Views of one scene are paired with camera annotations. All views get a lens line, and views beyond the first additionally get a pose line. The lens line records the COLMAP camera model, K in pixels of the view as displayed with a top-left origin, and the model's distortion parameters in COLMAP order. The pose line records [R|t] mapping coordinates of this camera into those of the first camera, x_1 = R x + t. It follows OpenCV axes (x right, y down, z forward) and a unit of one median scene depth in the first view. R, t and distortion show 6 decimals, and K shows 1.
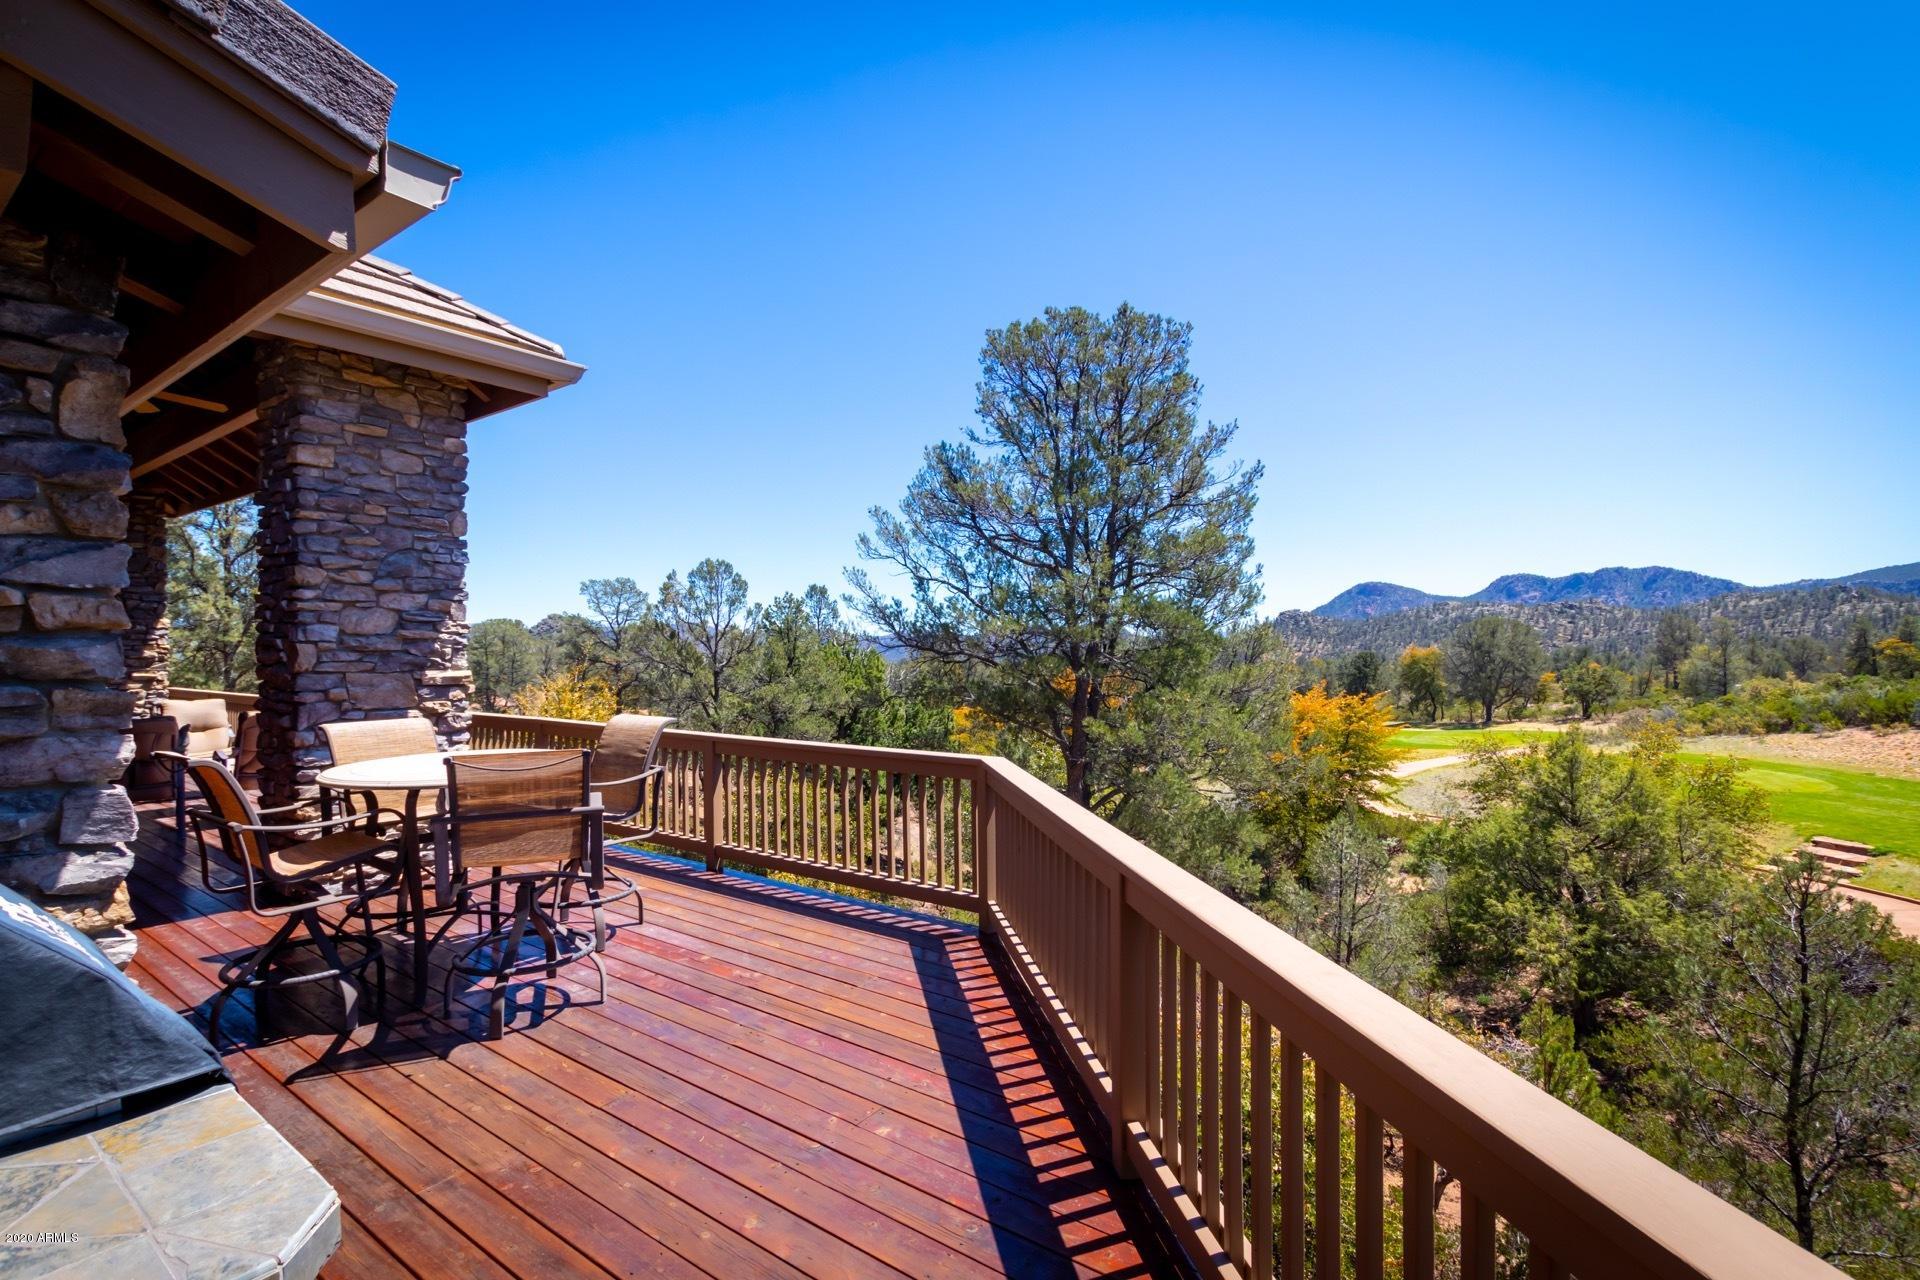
lens RADIAL K [[874.9, 0, 953.5], [0, 874.9, 643.6], [0, 0, 1]] dist [0.006719, -0.003098]
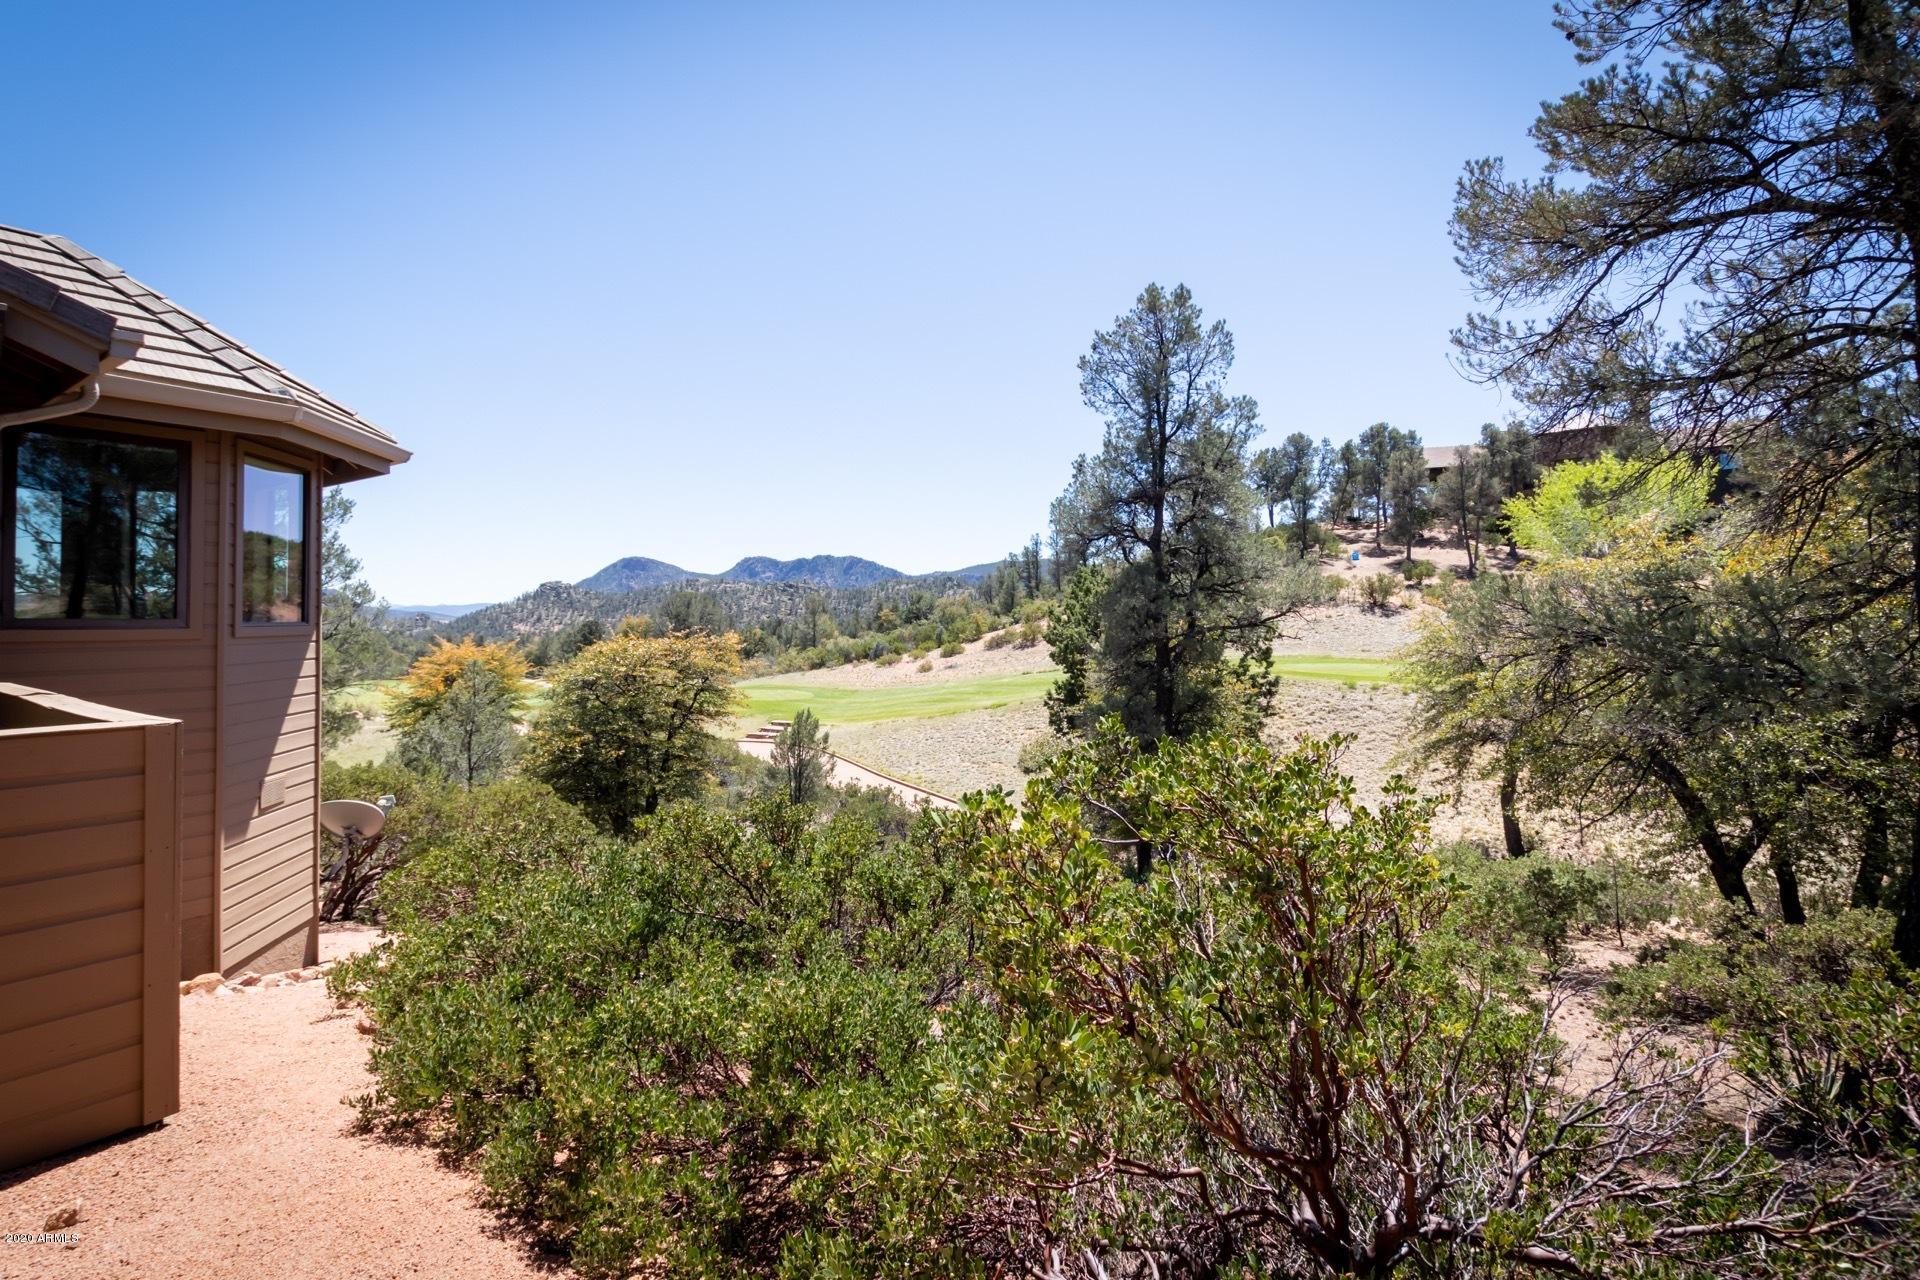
lens RADIAL K [[874.9, 0, 951.0], [0, 874.9, 651.5], [0, 0, 1]] dist [0.006719, -0.003098]
pose [[0.701615, -0.024700, 0.712128, -0.017511], [-0.004005, 0.999247, 0.038605, 0.035871], [-0.712545, -0.029938, 0.700987, -0.949898]]
